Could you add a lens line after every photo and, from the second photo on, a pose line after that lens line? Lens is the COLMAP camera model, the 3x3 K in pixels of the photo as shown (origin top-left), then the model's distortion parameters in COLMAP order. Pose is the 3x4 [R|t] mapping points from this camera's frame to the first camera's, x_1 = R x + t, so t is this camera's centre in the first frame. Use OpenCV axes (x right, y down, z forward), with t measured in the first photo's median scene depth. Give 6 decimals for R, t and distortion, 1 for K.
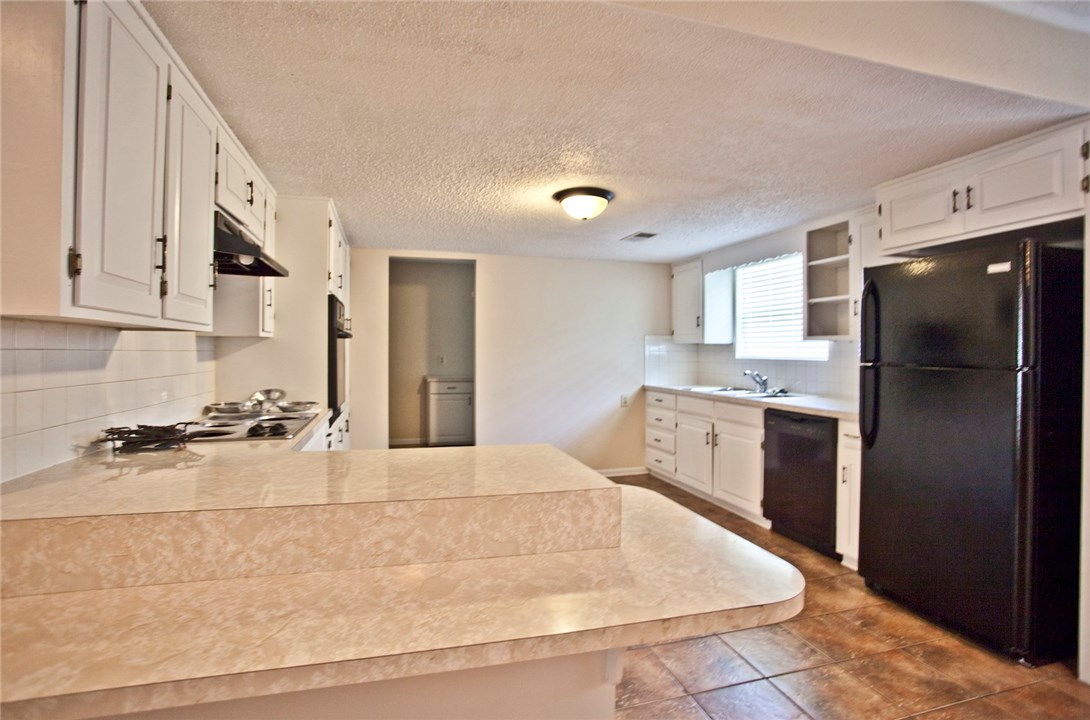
lens RADIAL K [[539.5, 0, 541.7], [0, 539.5, 356.8], [0, 0, 1]] dist [-0.052166, 0.014477]
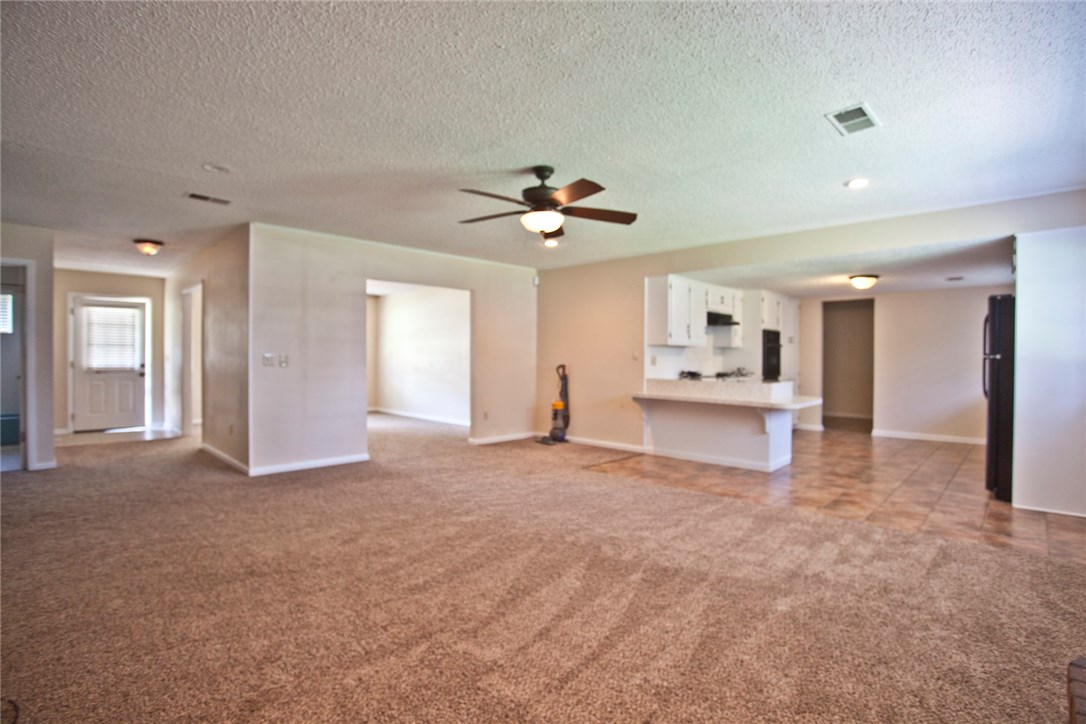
lens RADIAL K [[537.5, 0, 545.2], [0, 537.5, 358.3], [0, 0, 1]] dist [-0.052166, 0.014477]
pose [[0.503510, 0.001686, -0.863988, 1.474519], [-0.011070, 0.999929, -0.004500, 0.046046], [0.863918, 0.011830, 0.503493, -1.322204]]
